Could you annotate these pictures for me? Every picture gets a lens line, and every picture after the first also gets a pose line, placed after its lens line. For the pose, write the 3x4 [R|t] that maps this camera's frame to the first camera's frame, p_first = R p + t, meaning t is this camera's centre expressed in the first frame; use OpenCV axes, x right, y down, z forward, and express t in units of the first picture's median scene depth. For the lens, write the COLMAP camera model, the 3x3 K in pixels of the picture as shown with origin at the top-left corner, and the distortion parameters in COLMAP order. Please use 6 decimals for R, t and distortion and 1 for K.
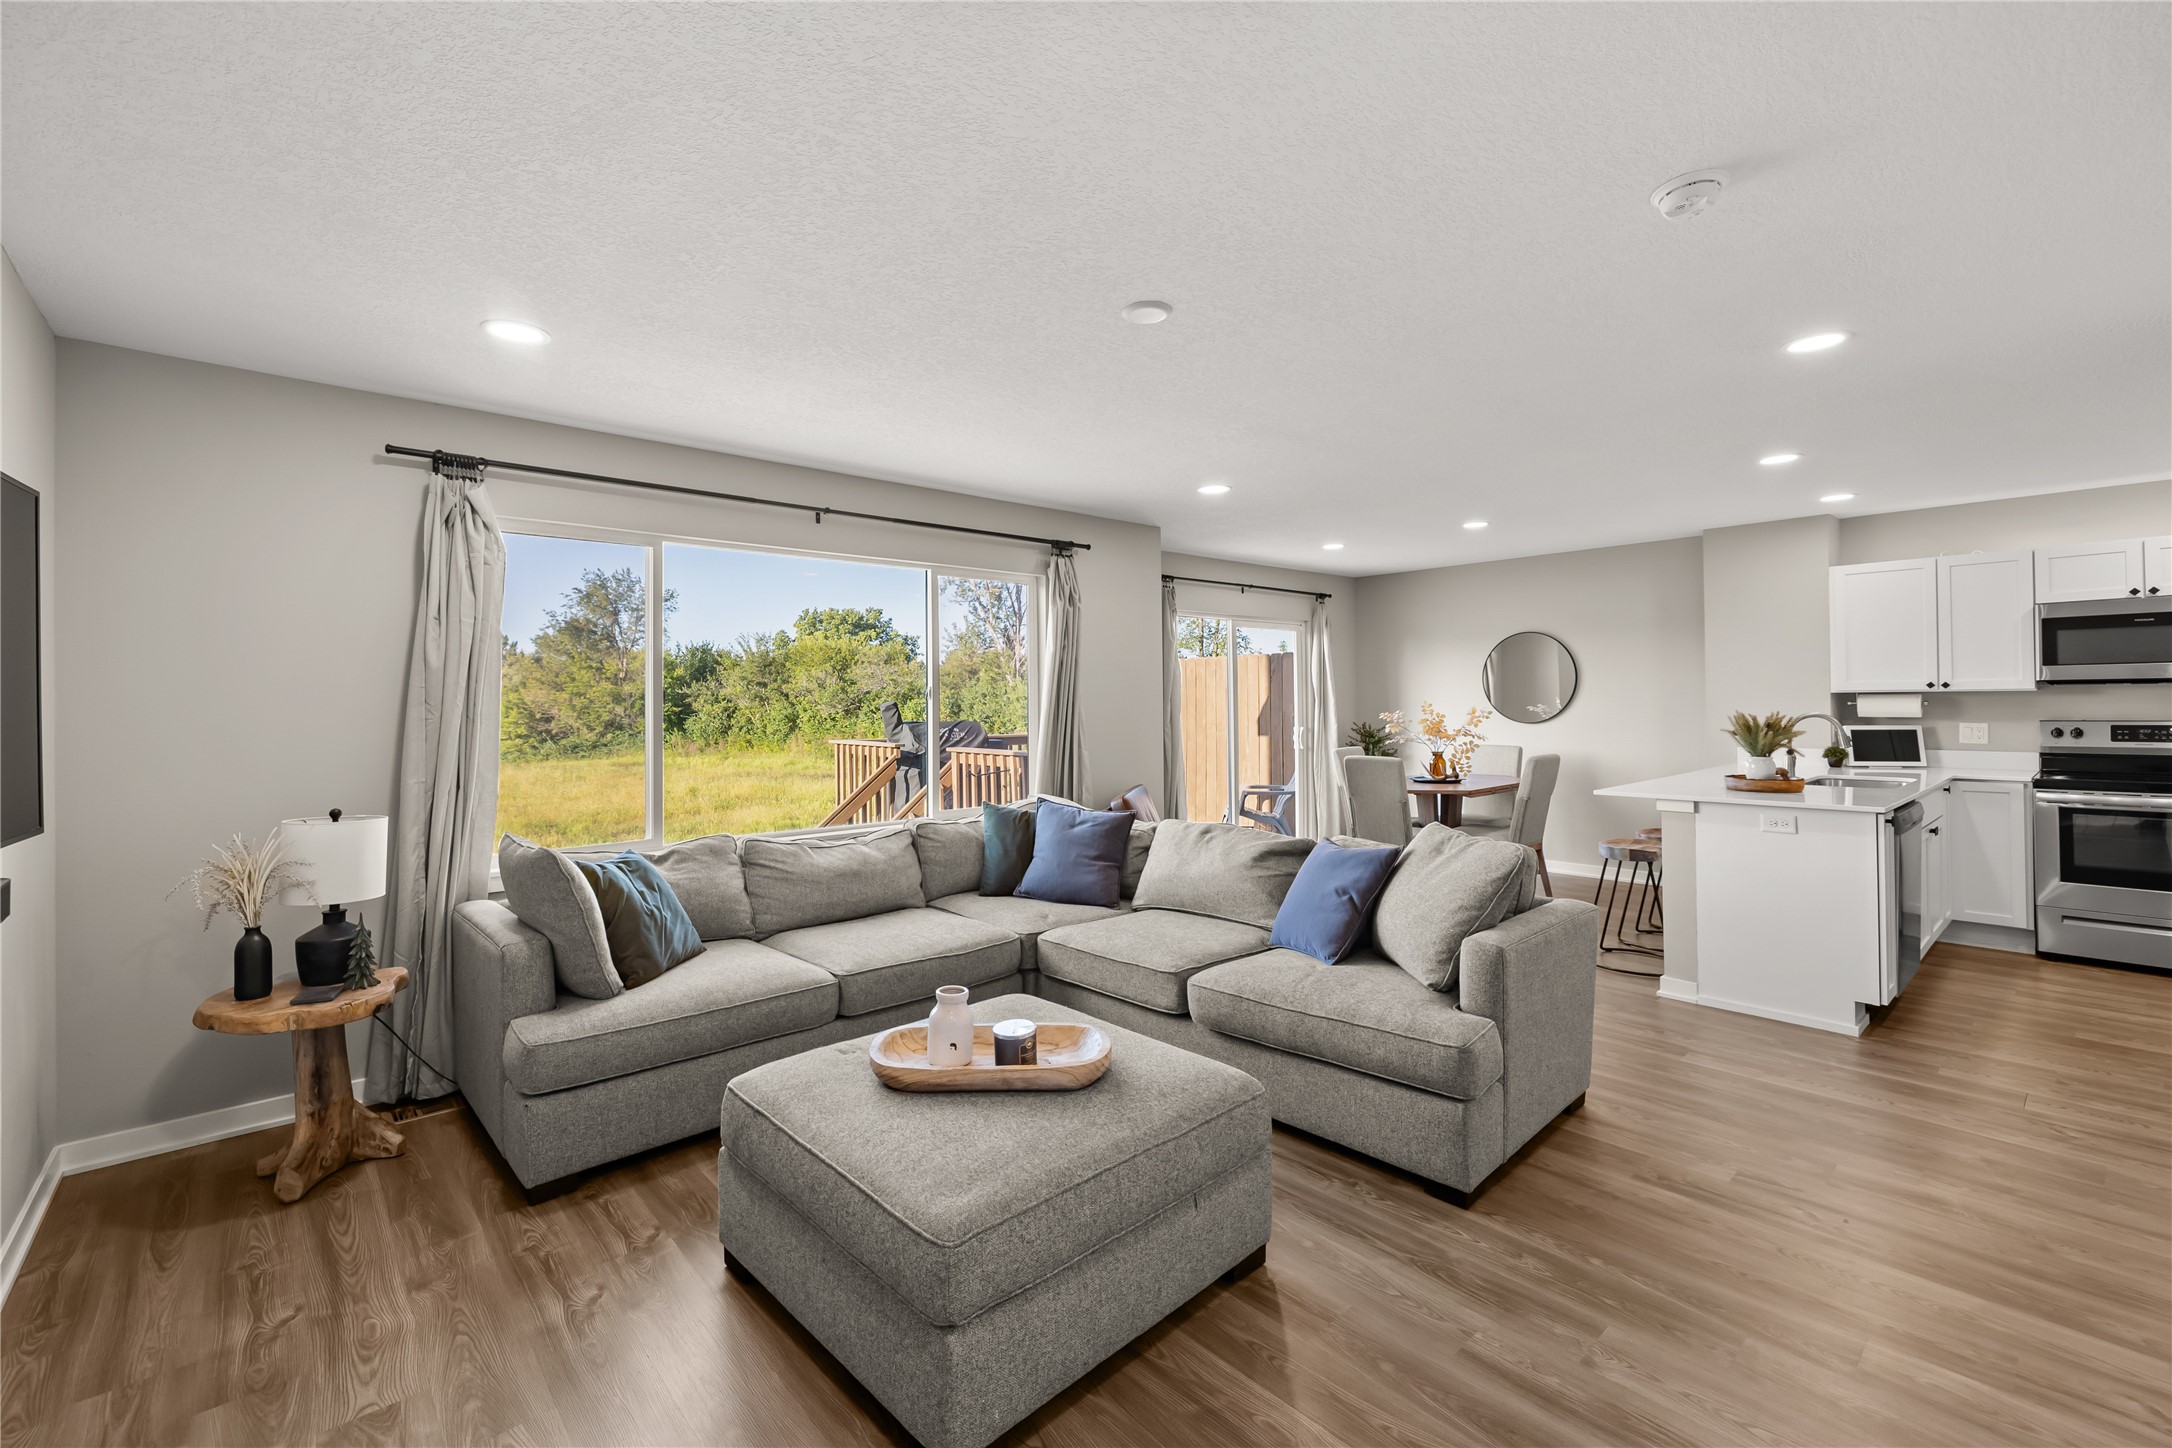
lens RADIAL K [[912.4, 0, 1073.3], [0, 912.4, 705.5], [0, 0, 1]] dist [0.001043, 0.000319]
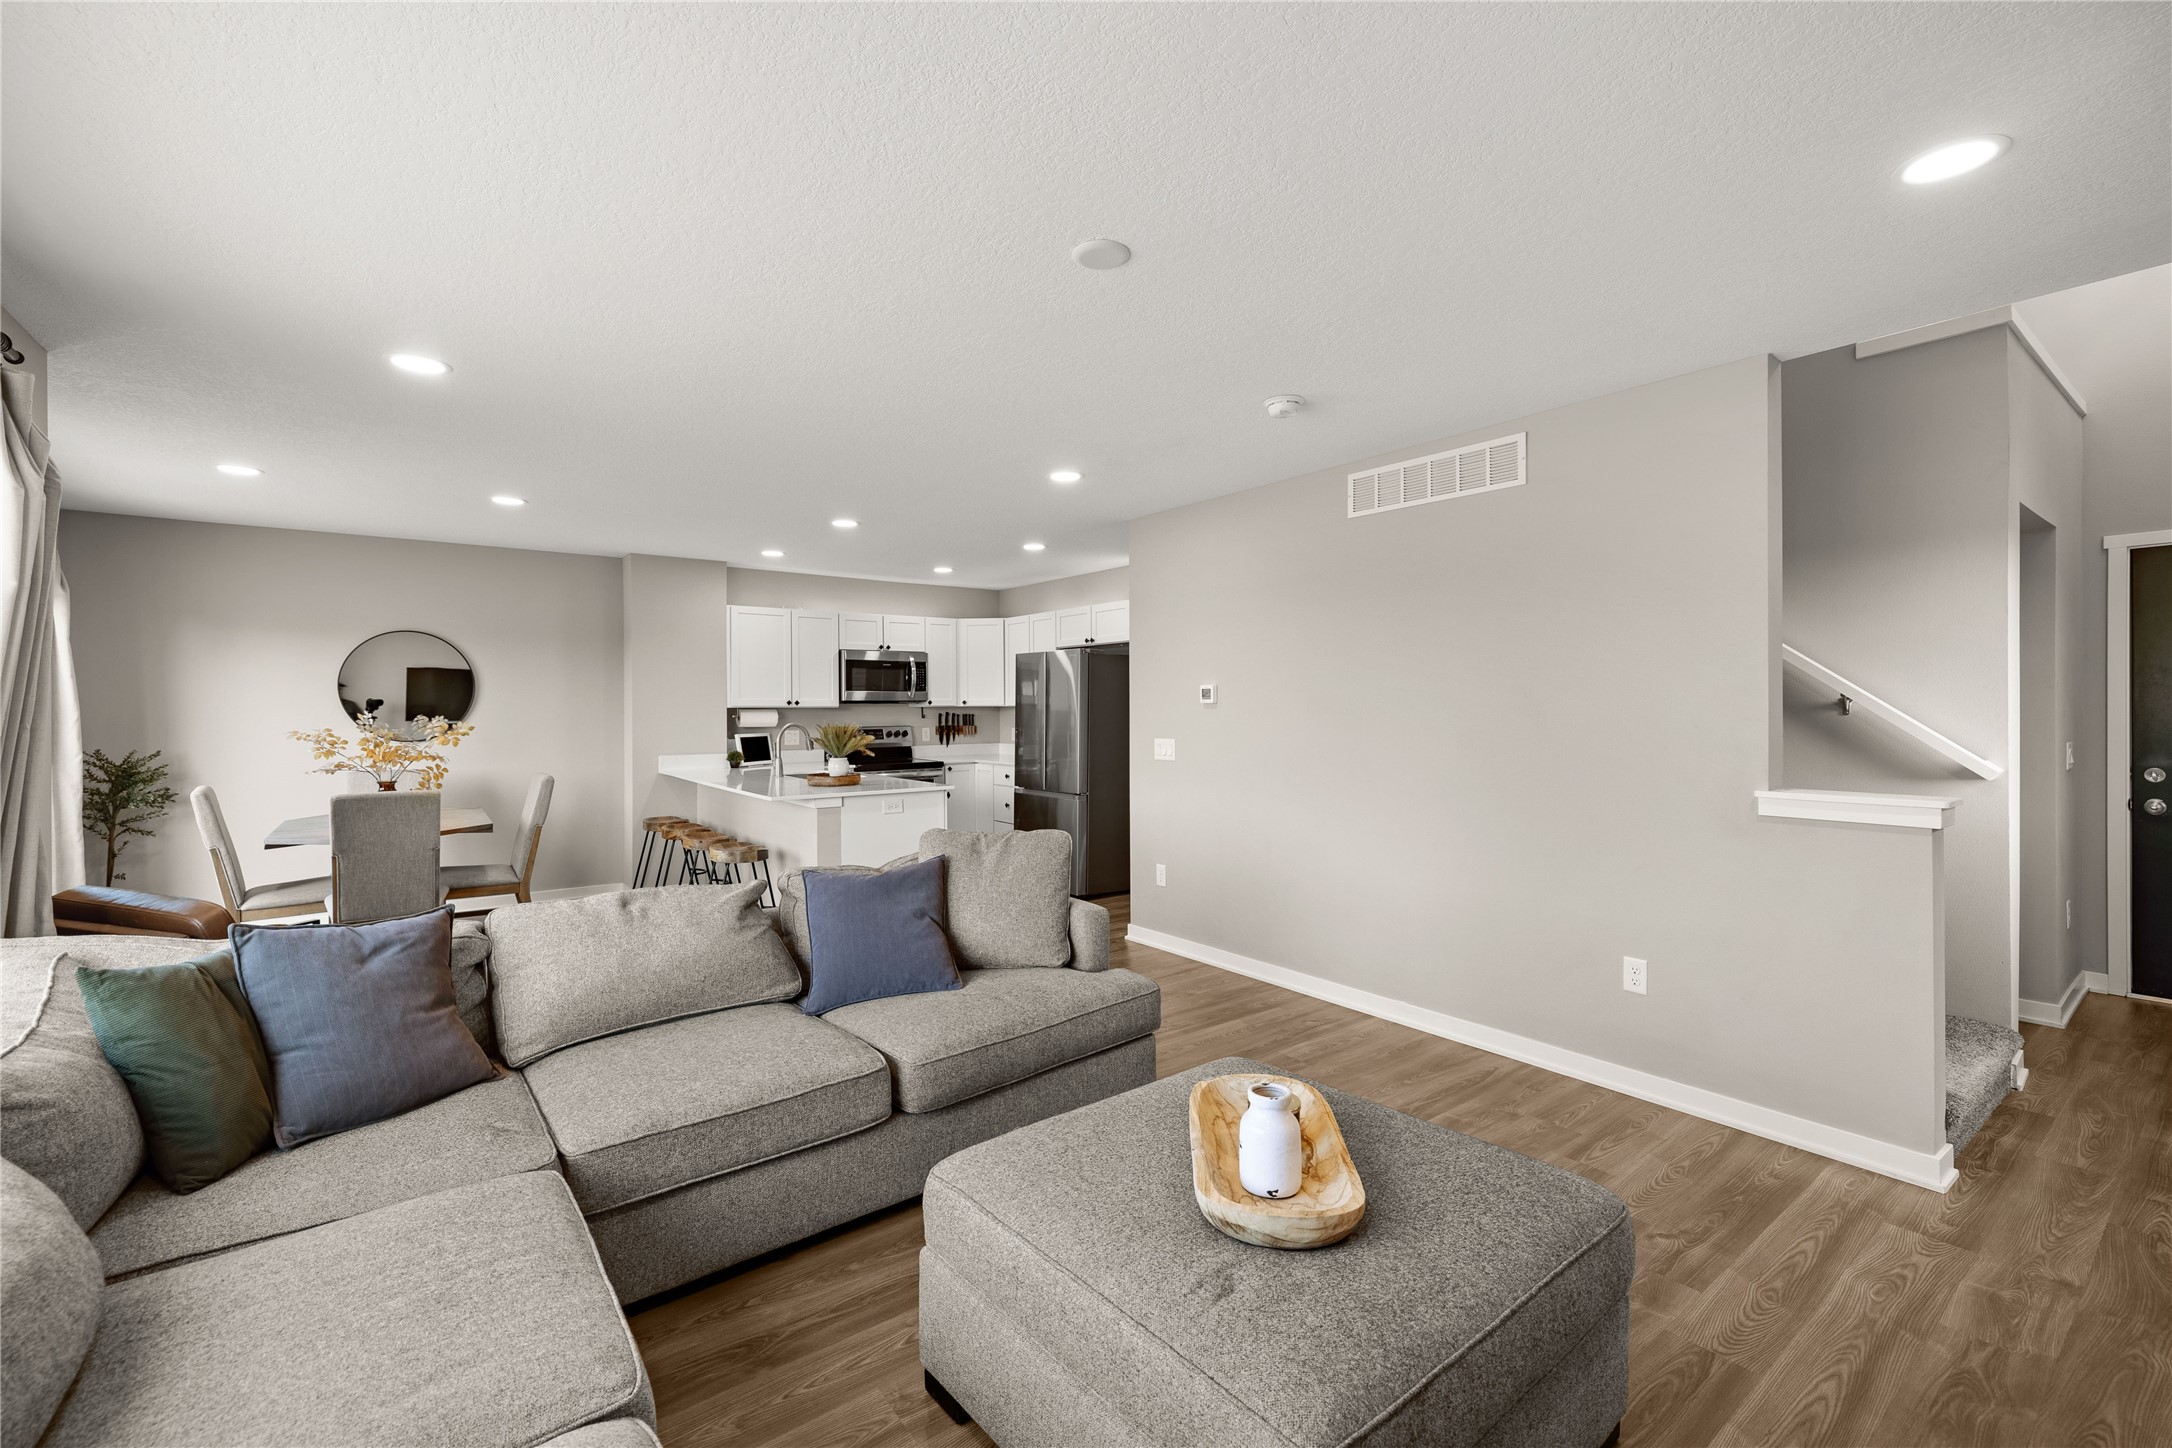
lens RADIAL K [[912.4, 0, 1076.9], [0, 912.4, 719.9], [0, 0, 1]] dist [0.001043, 0.000319]
pose [[0.079509, -0.004110, 0.996826, -0.626972], [0.007295, 0.999967, 0.003541, 0.002689], [-0.996807, 0.006990, 0.079536, 0.769814]]
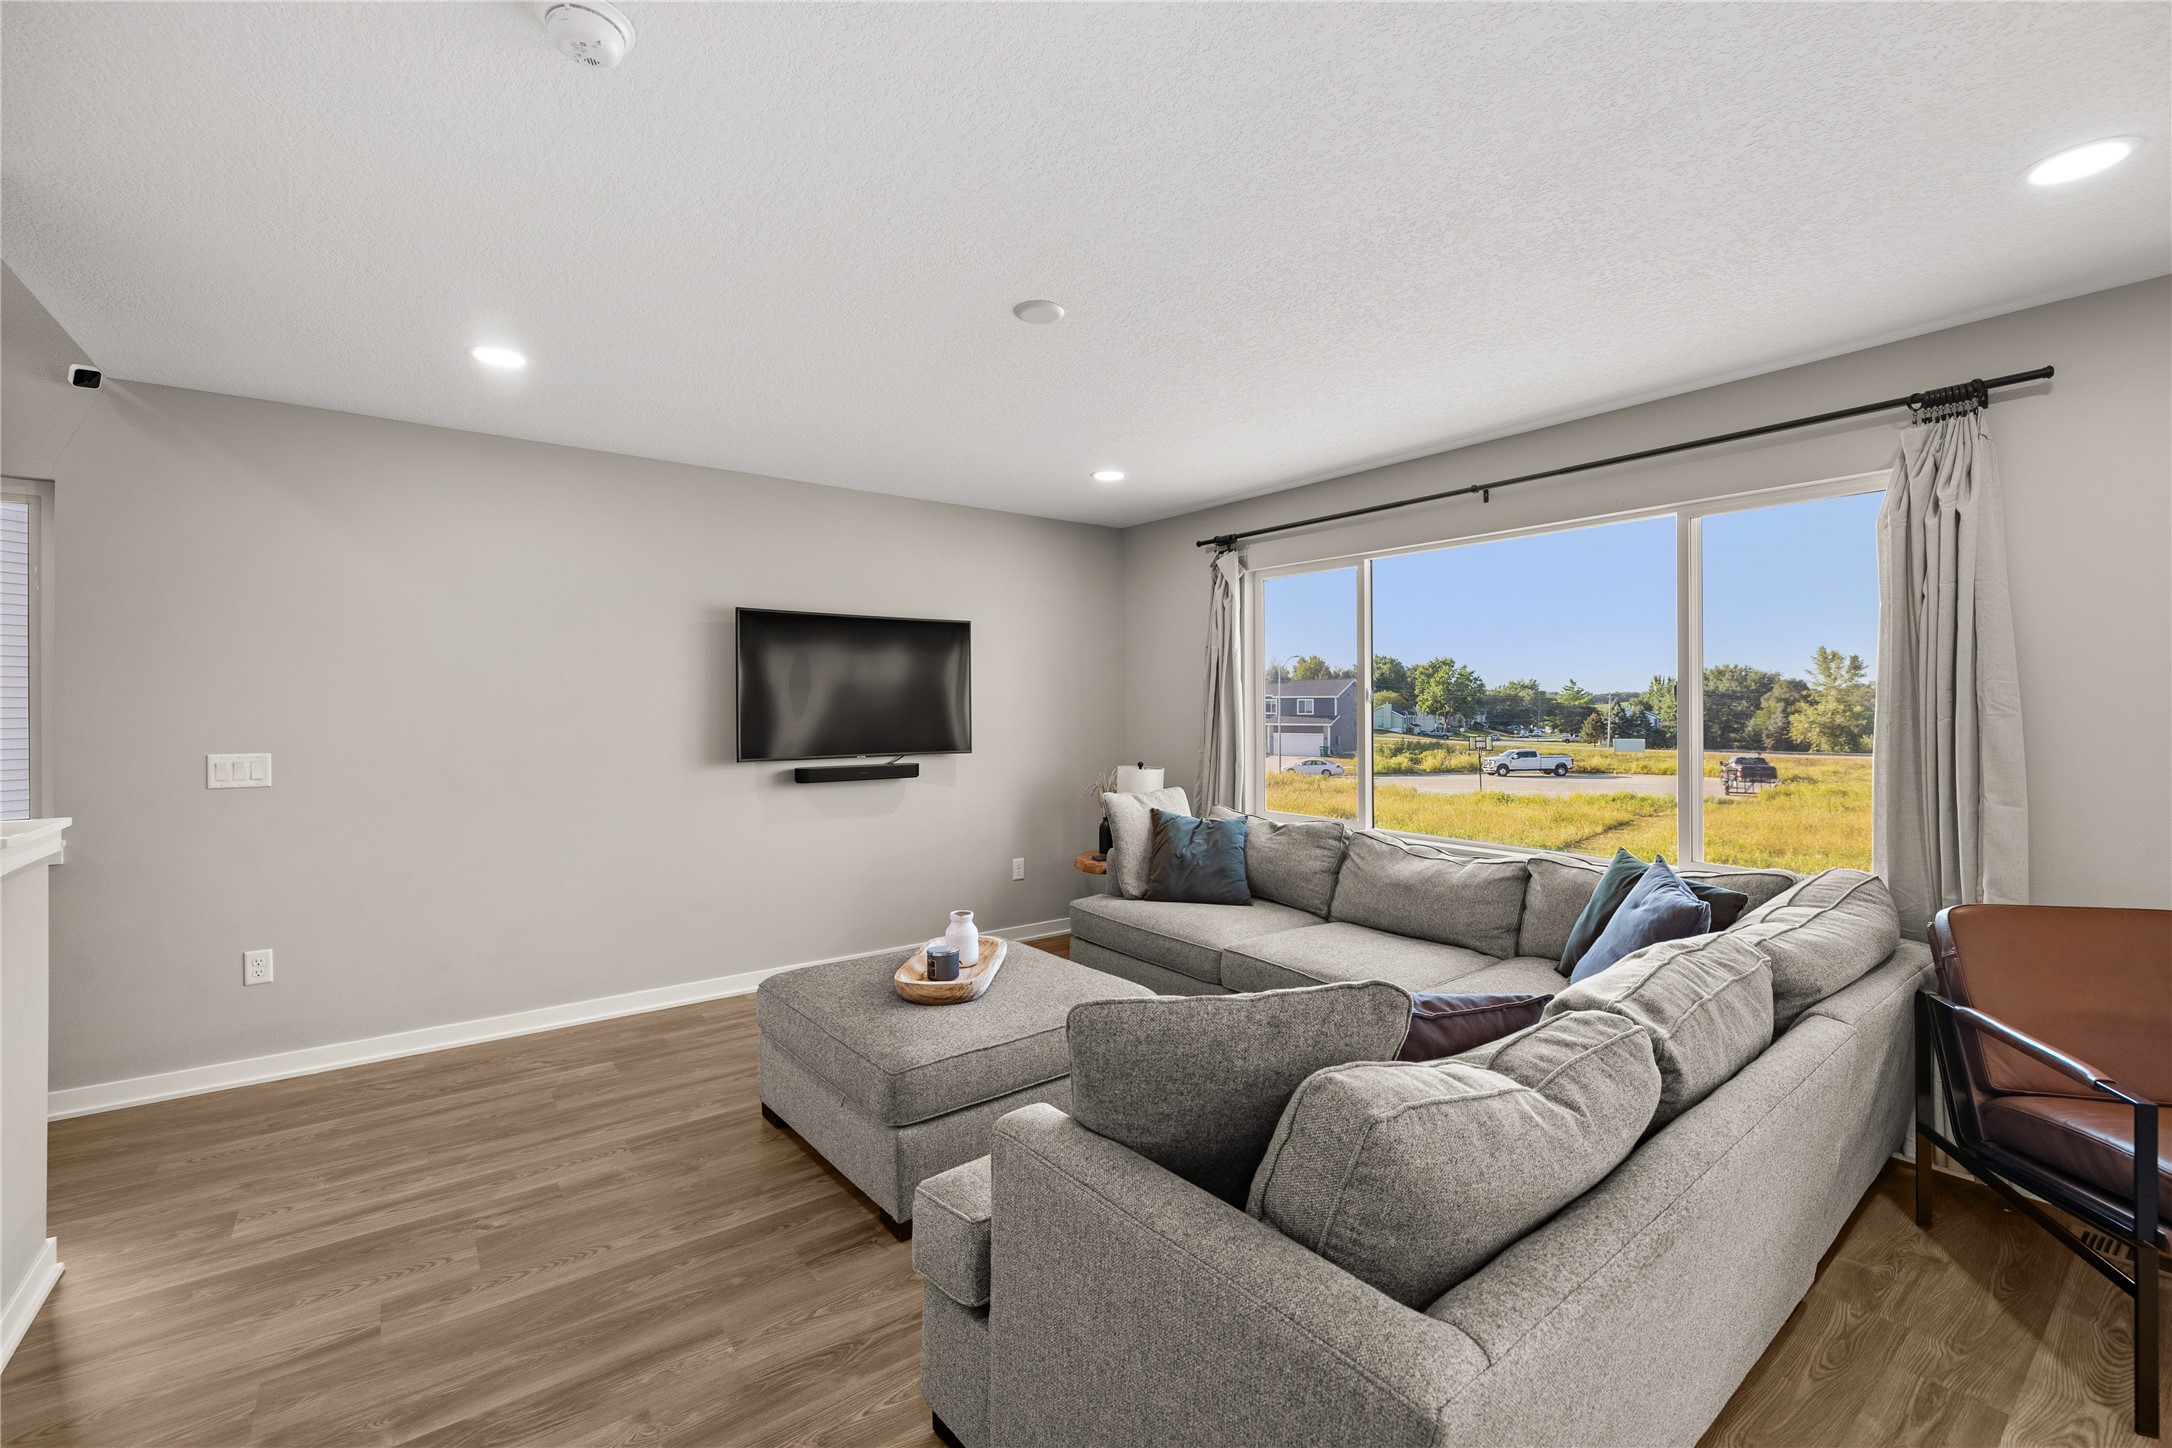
lens RADIAL K [[912.4, 0, 1077.8], [0, 912.4, 702.9], [0, 0, 1]] dist [0.001043, 0.000319]
pose [[-0.068636, 0.005583, -0.997626, 0.865518], [-0.002740, 0.999980, 0.005785, -0.009251], [0.997638, 0.003131, -0.068619, 0.892283]]
